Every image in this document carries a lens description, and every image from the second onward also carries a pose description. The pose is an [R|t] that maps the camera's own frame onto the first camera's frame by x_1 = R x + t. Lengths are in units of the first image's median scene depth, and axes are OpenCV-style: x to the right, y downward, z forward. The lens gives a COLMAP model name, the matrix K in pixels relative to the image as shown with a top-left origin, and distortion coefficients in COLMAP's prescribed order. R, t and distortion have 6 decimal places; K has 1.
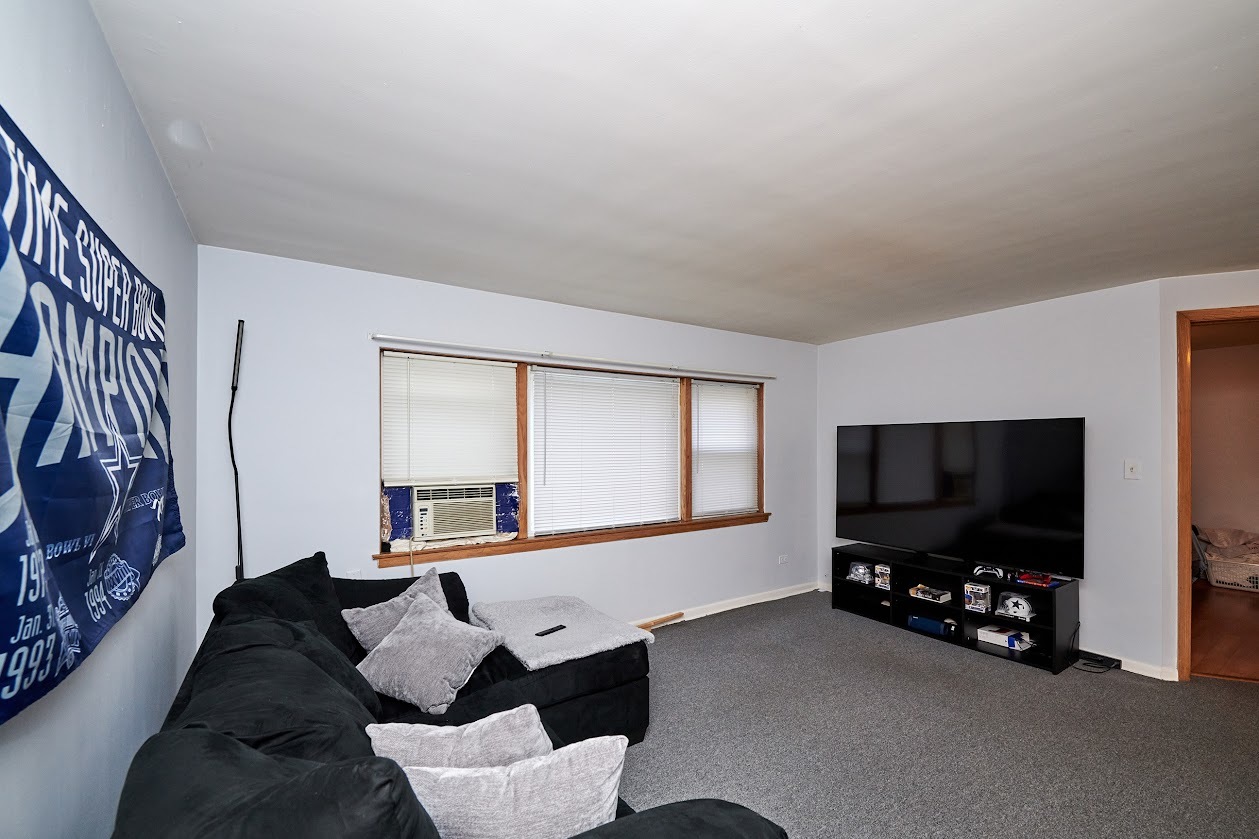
lens RADIAL K [[561.4, 0, 629.9], [0, 561.4, 448.6], [0, 0, 1]] dist [0.000129, 0.000065]
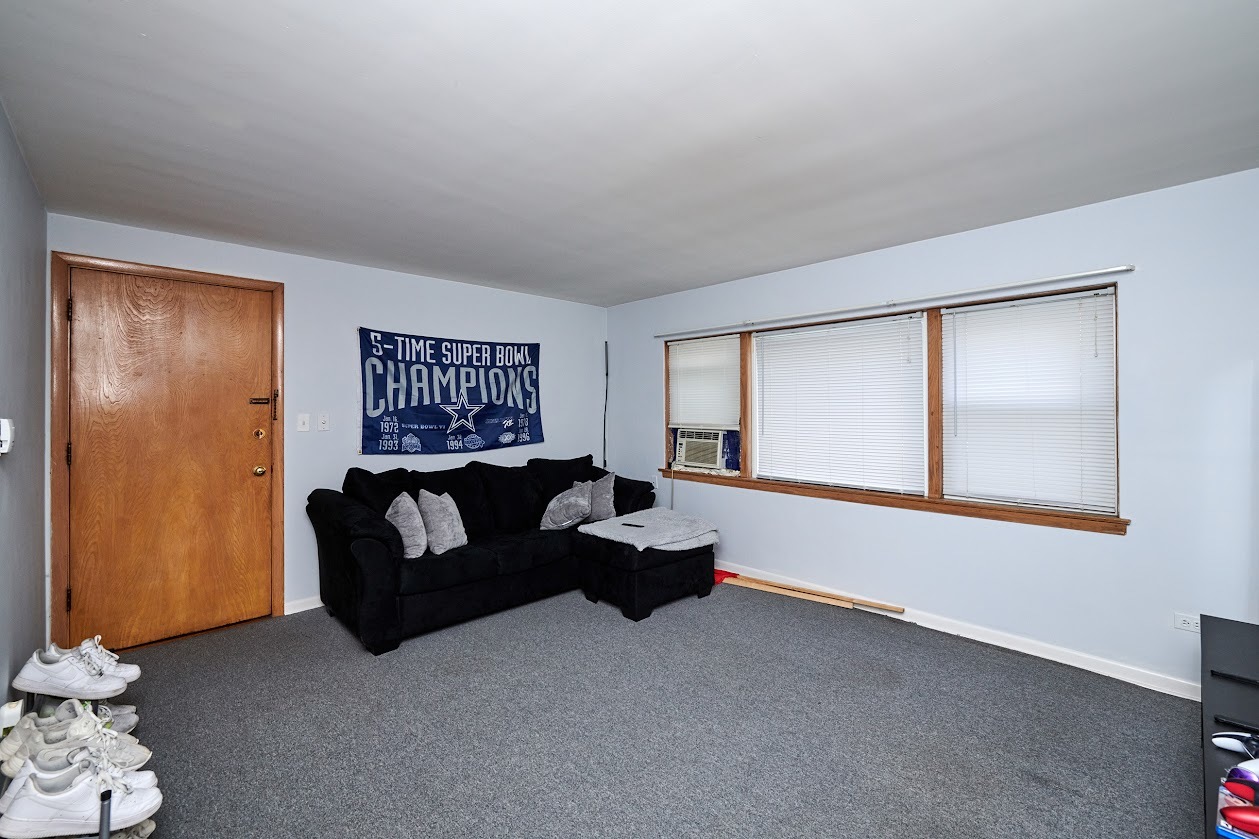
lens RADIAL K [[539.1, 0, 629.5], [0, 539.1, 419.5], [0, 0, 1]] dist [0.000600, 0.000144]
pose [[0.116795, 0.024906, -0.992844, 0.946707], [-0.000921, 0.999688, 0.024969, 0.005998], [0.993156, -0.002002, 0.116782, 0.623389]]
